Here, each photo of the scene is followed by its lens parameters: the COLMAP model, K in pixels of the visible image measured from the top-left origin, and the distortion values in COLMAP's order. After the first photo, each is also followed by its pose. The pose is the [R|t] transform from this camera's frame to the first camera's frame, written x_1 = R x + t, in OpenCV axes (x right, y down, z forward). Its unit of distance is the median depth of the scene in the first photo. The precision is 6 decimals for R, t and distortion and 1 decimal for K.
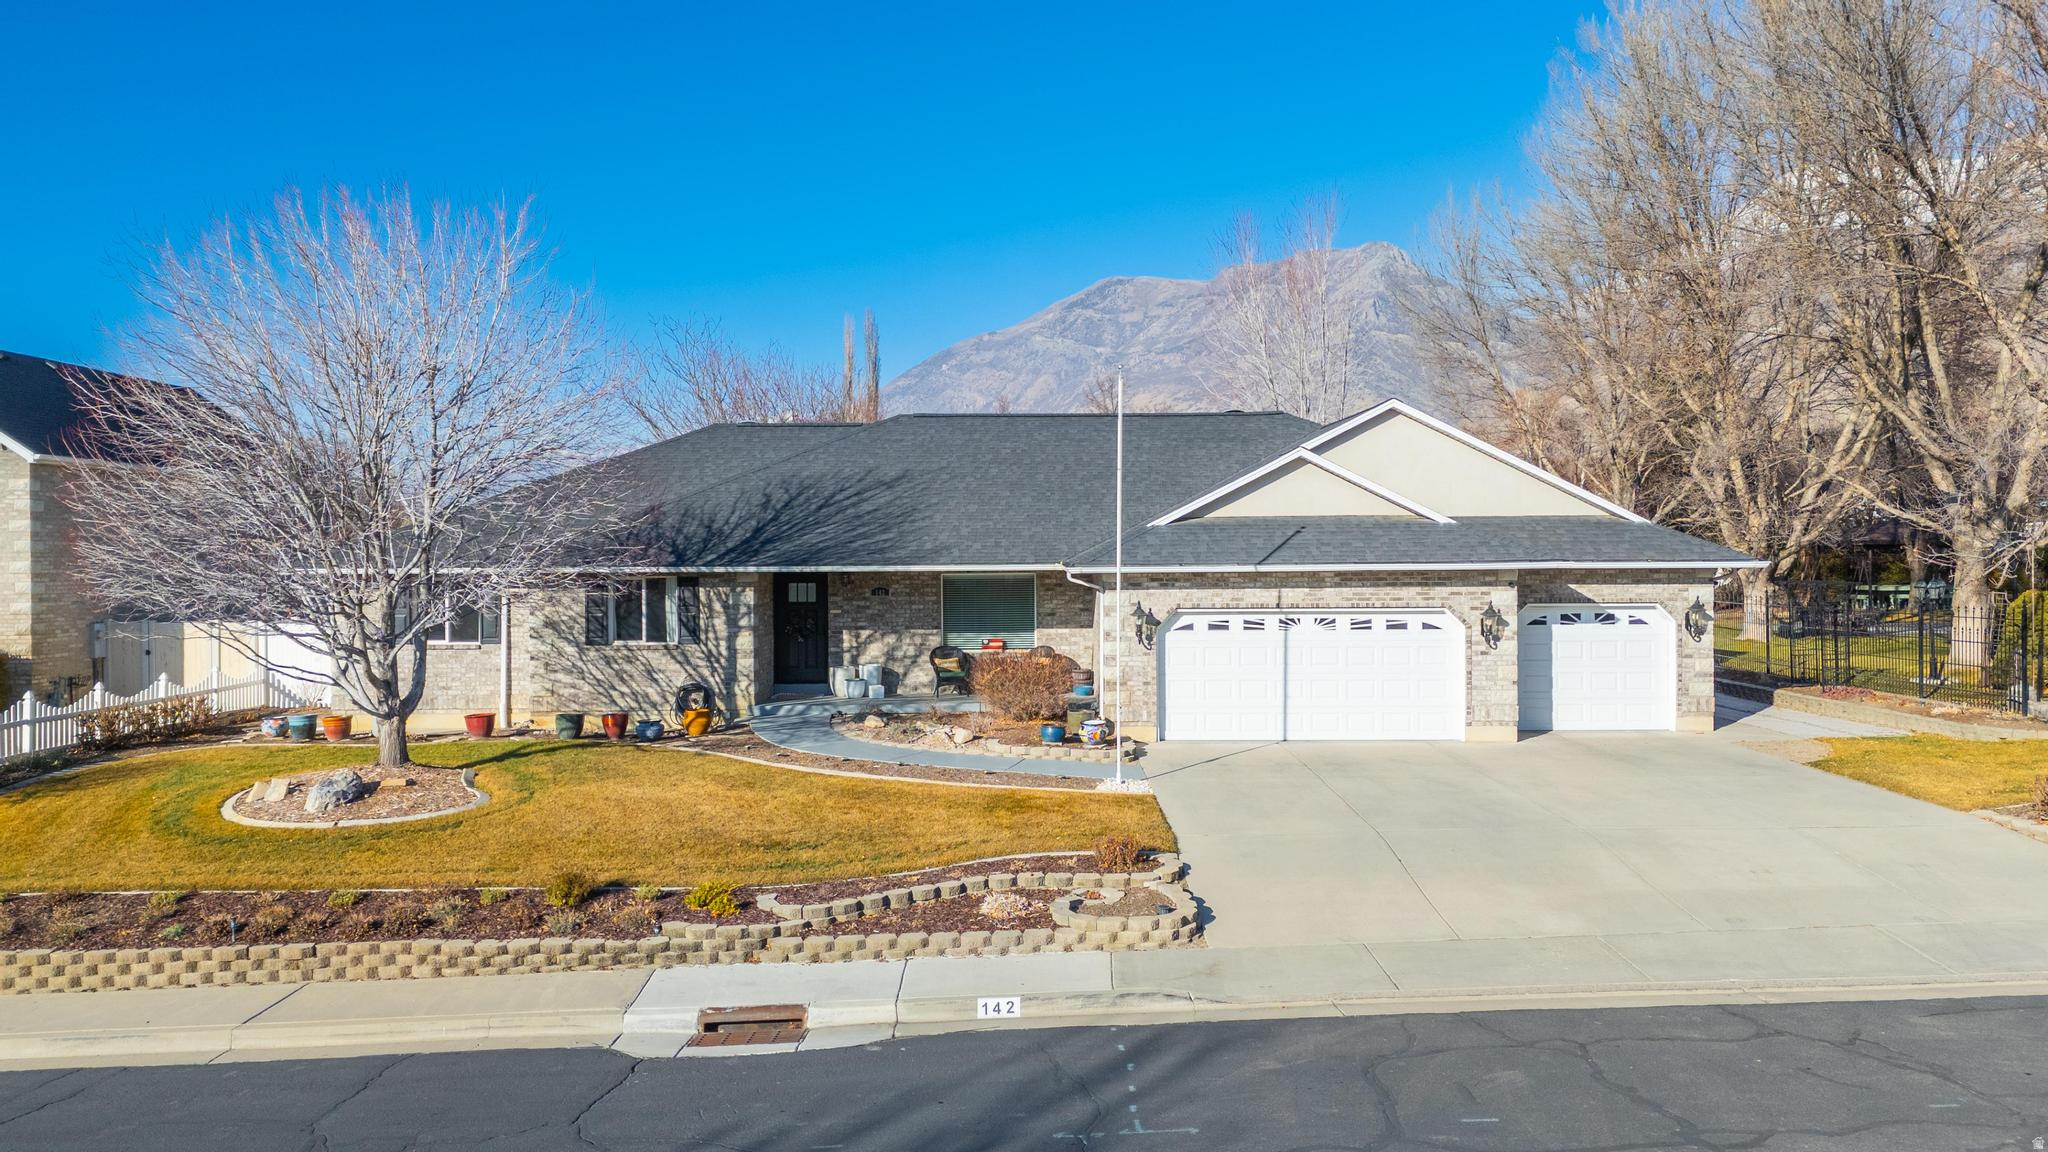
lens RADIAL K [[1489.8, 0, 1033.3], [0, 1489.8, 580.6], [0, 0, 1]] dist [0.063724, -0.046957]
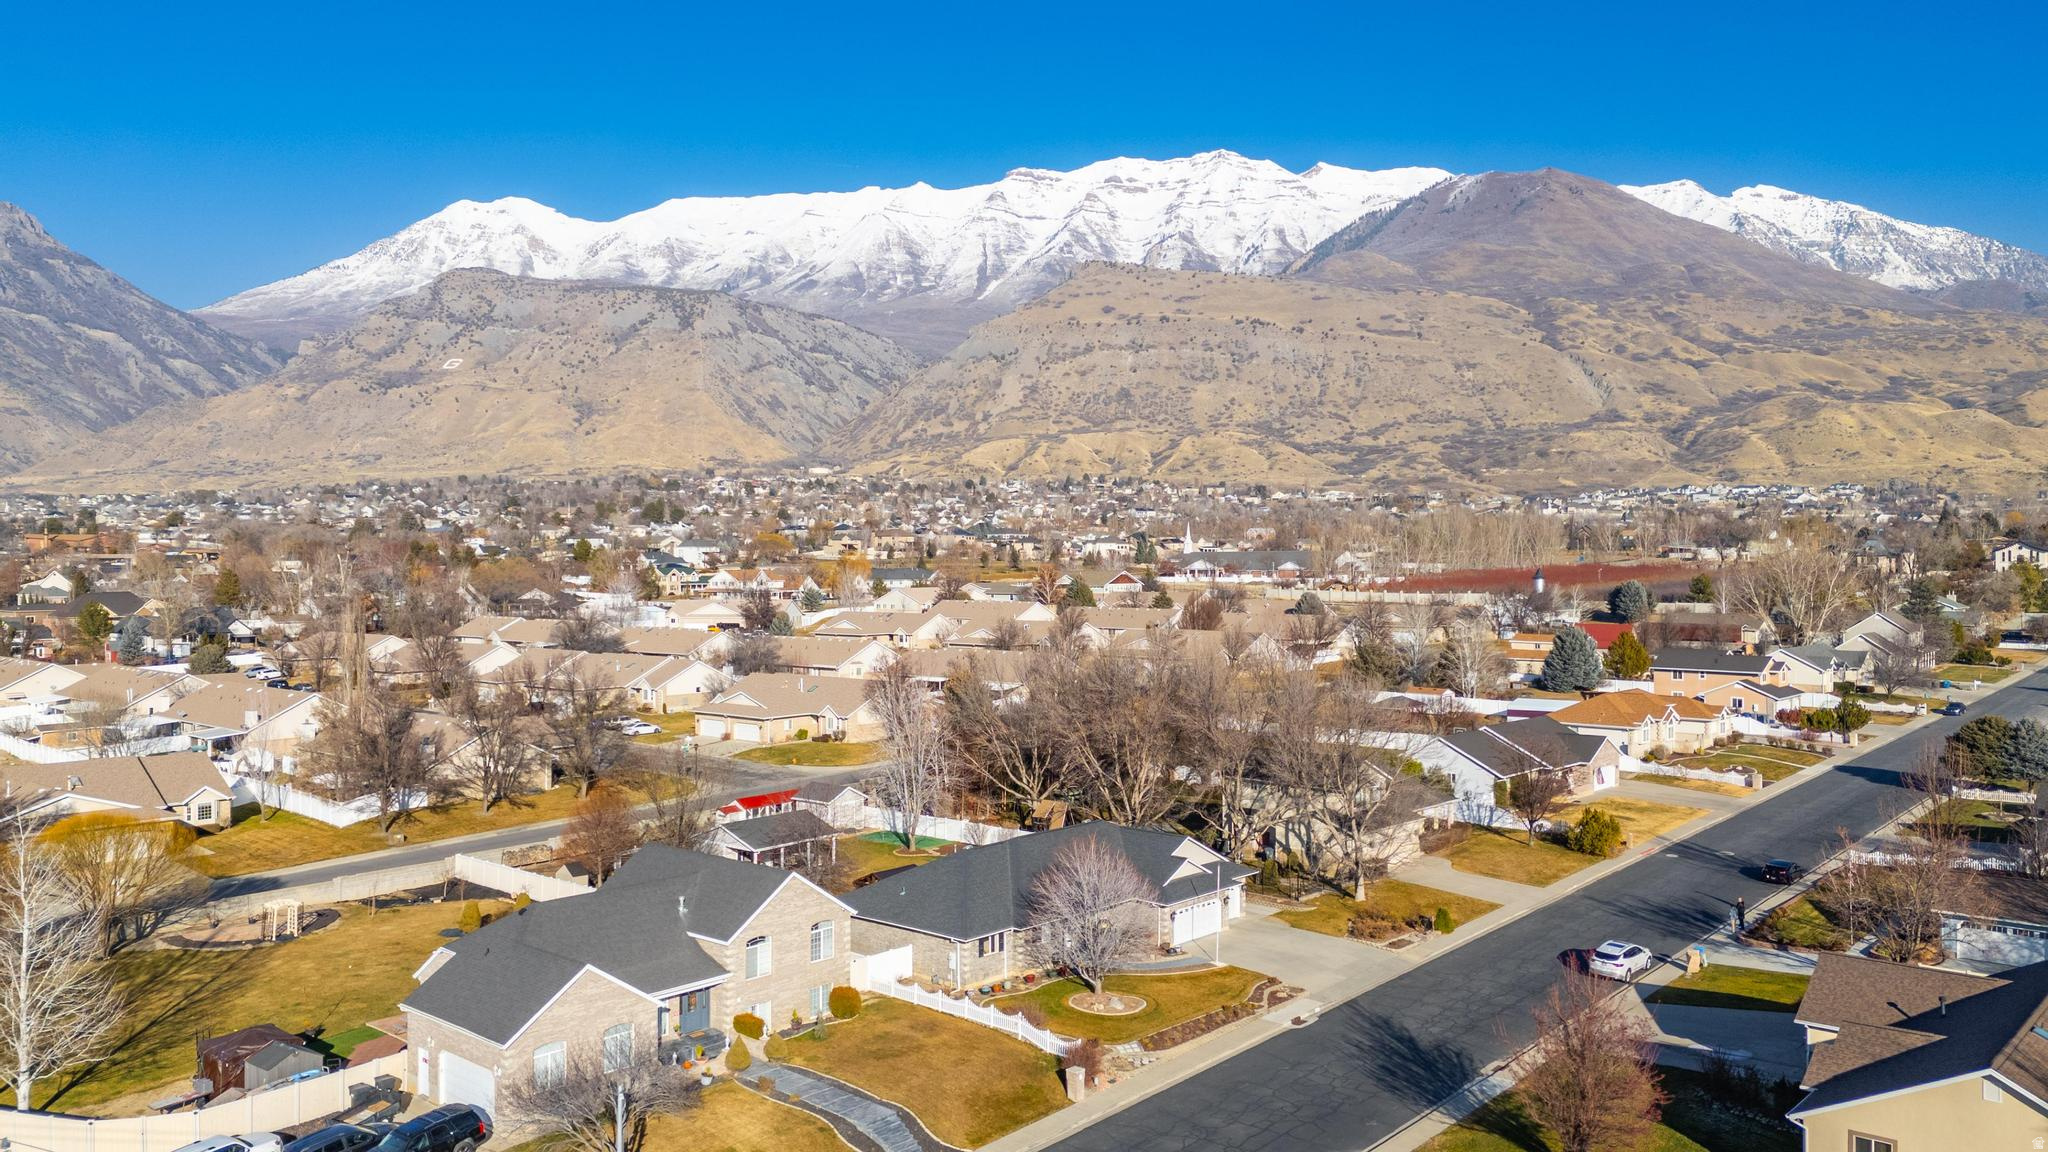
lens RADIAL K [[1489.8, 0, 1021.9], [0, 1489.8, 571.7], [0, 0, 1]] dist [0.063724, -0.046957]
pose [[0.678849, -0.002594, 0.734273, -2.737053], [0.012298, 0.999894, -0.007837, -0.752065], [-0.734175, 0.014350, 0.678809, -1.171934]]
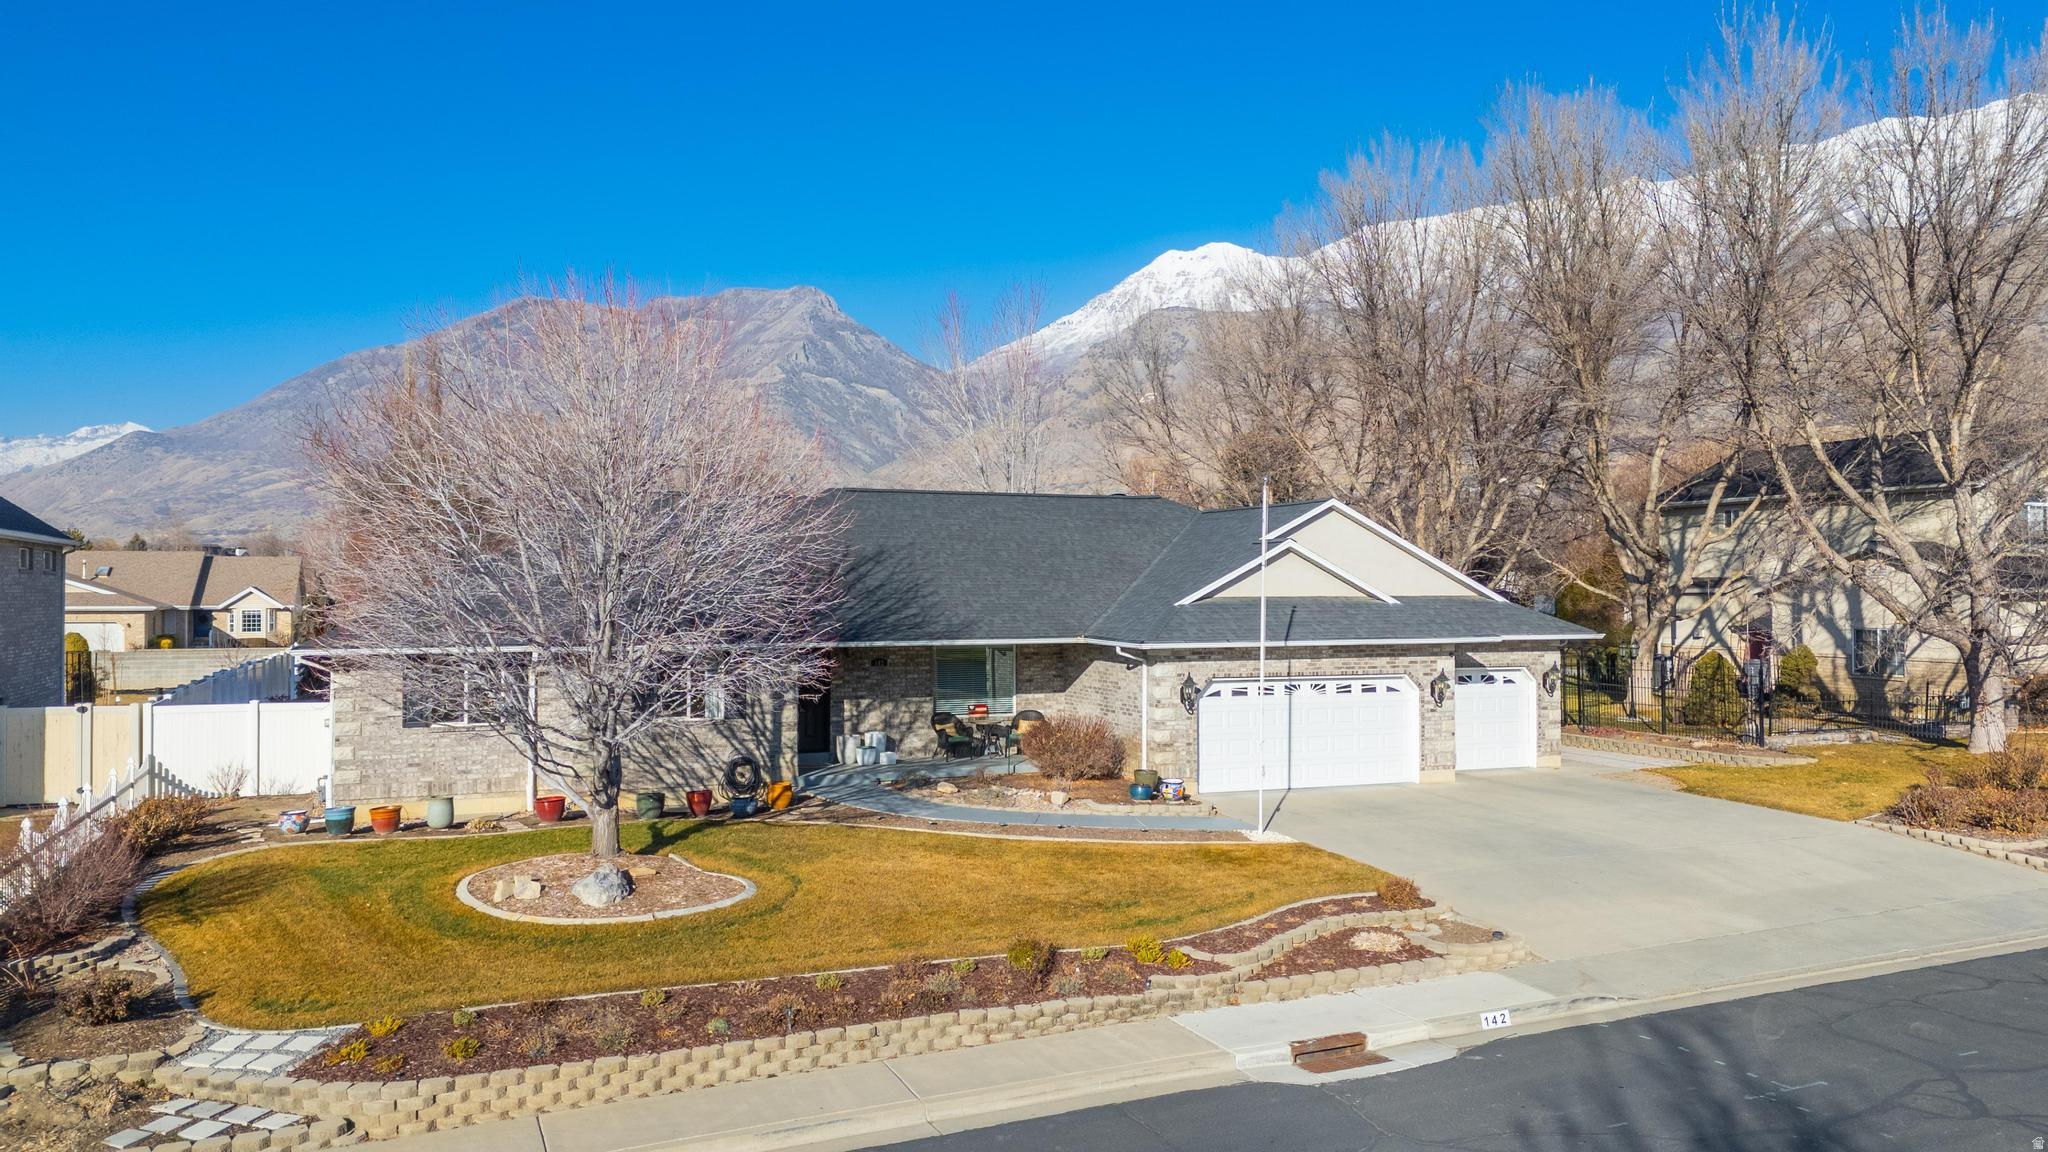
lens RADIAL K [[1489.8, 0, 1032.6], [0, 1489.8, 582.5], [0, 0, 1]] dist [0.063724, -0.046957]
pose [[0.929543, 0.007018, 0.368647, -0.443073], [0.001525, 0.999737, -0.022877, -0.028002], [-0.368711, 0.021827, 0.929288, -0.021310]]
